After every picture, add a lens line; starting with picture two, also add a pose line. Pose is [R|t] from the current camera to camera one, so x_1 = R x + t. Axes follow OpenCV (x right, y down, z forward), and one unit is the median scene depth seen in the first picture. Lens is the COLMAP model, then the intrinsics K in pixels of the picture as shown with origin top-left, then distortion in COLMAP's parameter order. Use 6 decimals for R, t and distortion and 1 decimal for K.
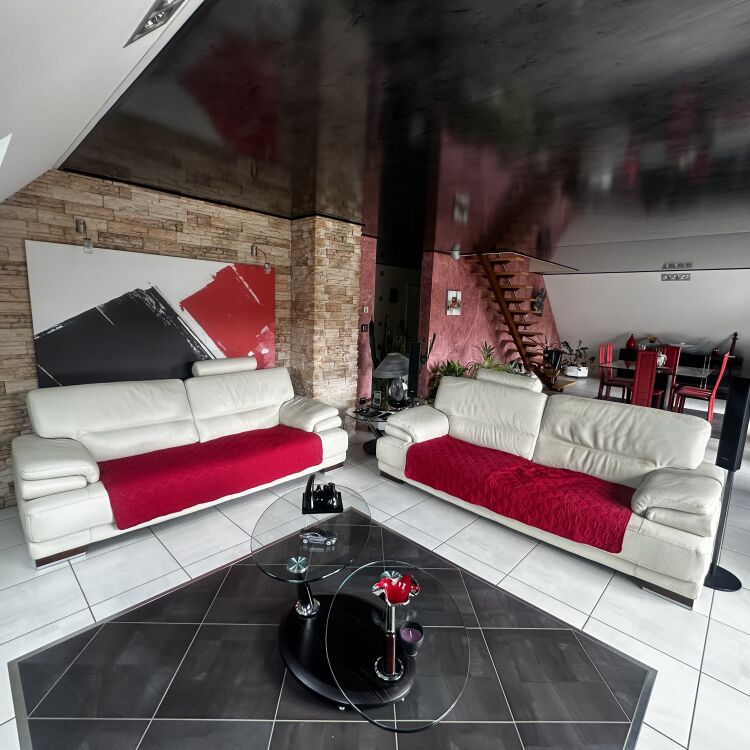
lens RADIAL K [[400.9, 0, 375.0], [0, 400.9, 375.0], [0, 0, 1]] dist [-0.001189, -0.000835]
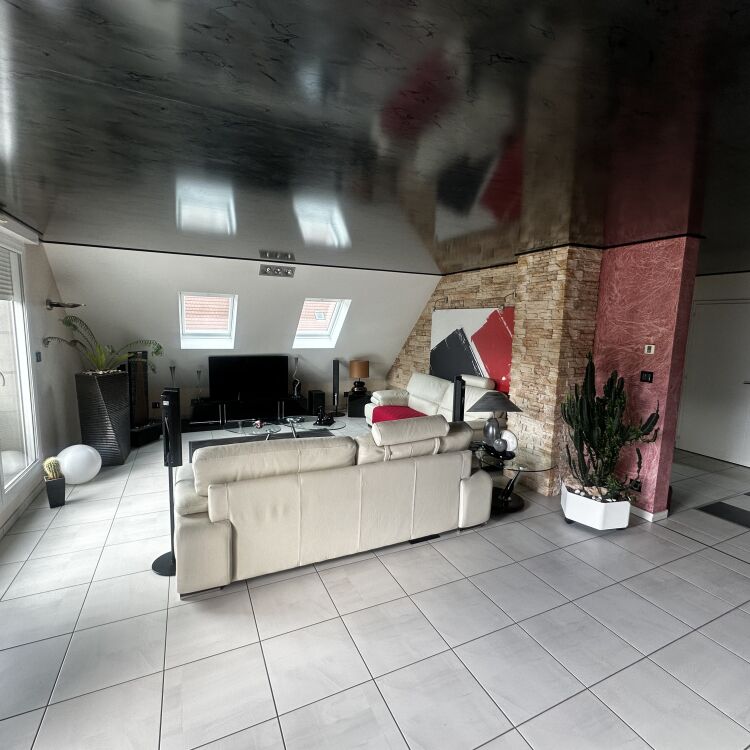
lens RADIAL K [[400.9, 0, 375.0], [0, 400.9, 375.0], [0, 0, 1]] dist [-0.001189, -0.000835]
pose [[-0.357401, 0.077716, -0.930712, 0.960353], [-0.188321, 0.970066, 0.153318, -0.175226], [0.914768, 0.230069, -0.332067, 1.033569]]
